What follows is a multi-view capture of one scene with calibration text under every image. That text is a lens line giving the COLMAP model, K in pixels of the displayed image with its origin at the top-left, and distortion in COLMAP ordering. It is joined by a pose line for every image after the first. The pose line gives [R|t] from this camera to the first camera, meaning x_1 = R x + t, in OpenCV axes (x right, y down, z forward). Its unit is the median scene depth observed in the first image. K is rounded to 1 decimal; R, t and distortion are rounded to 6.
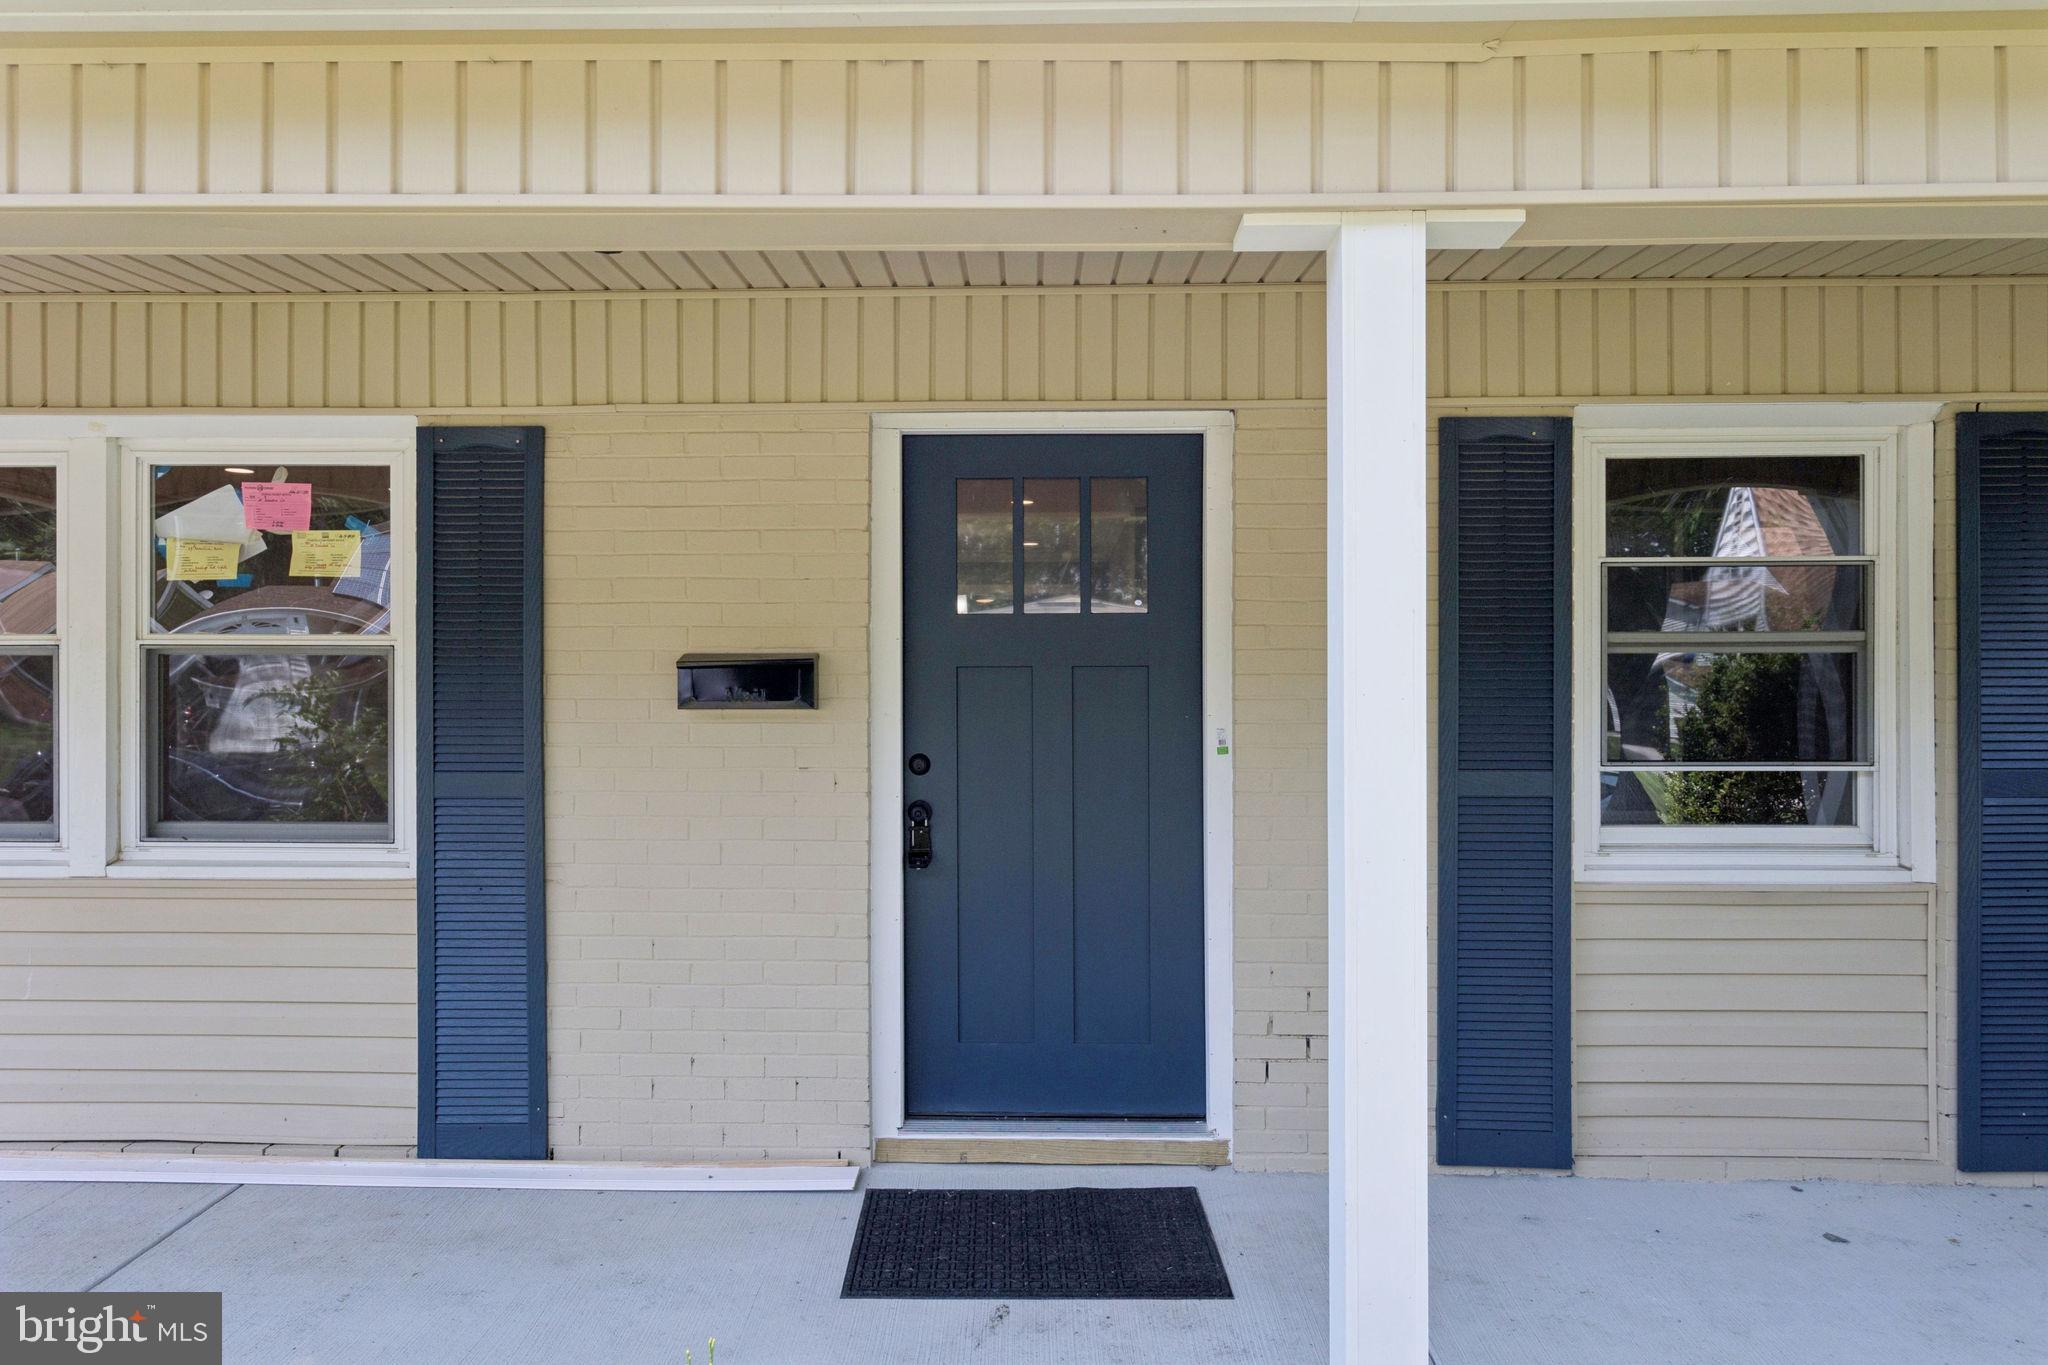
lens RADIAL K [[1430.7, 0, 1023.8], [0, 1430.7, 642.3], [0, 0, 1]] dist [0.000908, 0.000270]
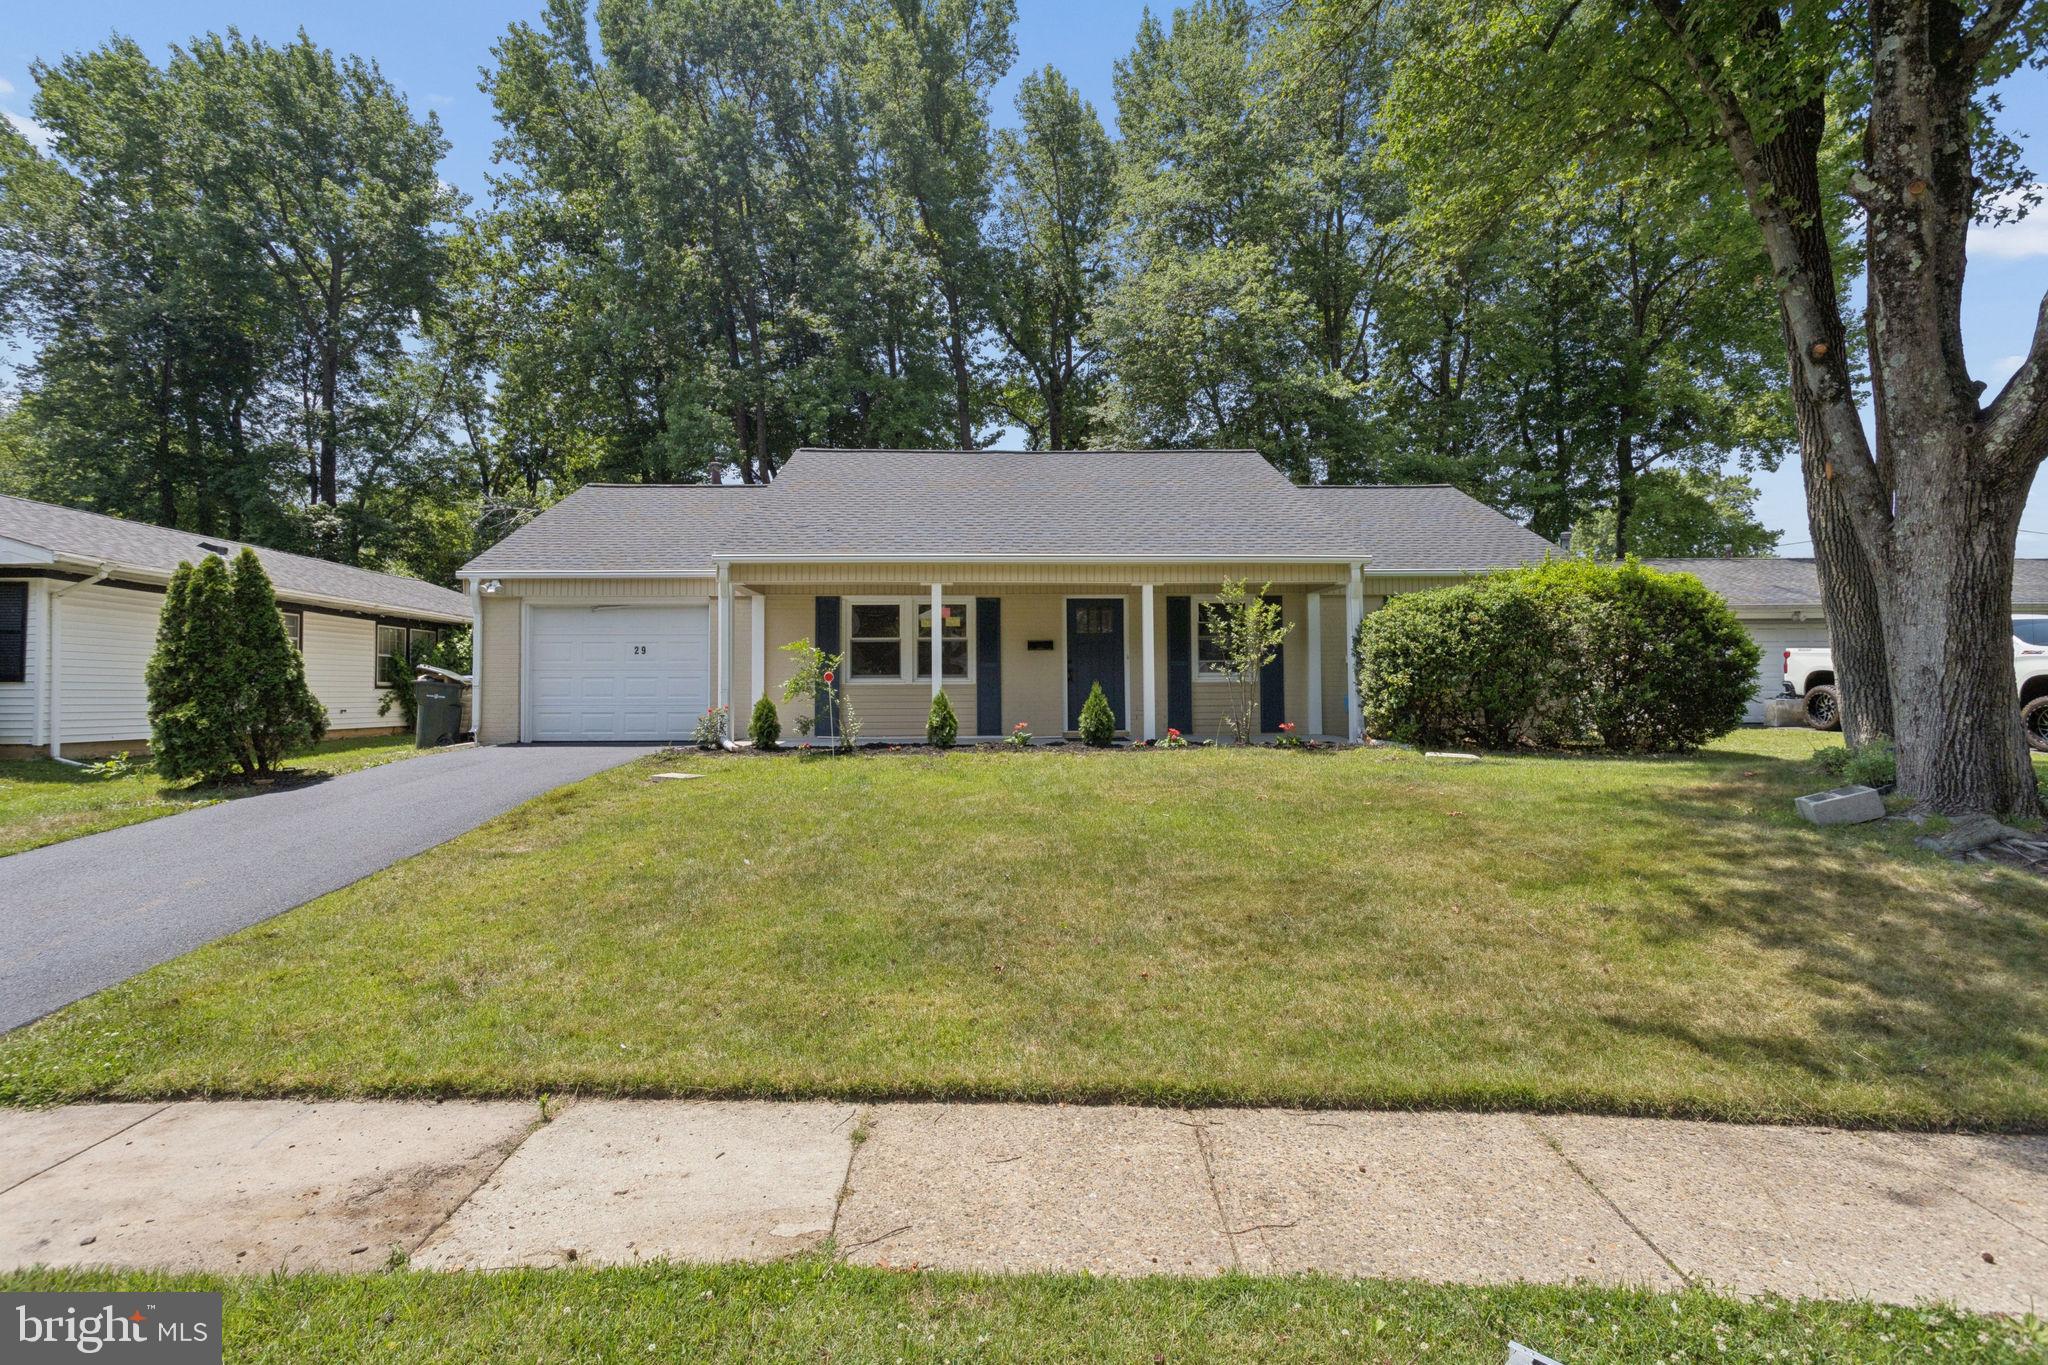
lens RADIAL K [[981.0, 0, 1017.5], [0, 981.0, 653.6], [0, 0, 1]] dist [-0.008413, 0.010414]
pose [[0.998779, -0.004447, 0.049197, -0.450058], [0.005998, 0.999488, -0.031418, 0.171713], [-0.049032, 0.031675, 0.998295, -2.637961]]
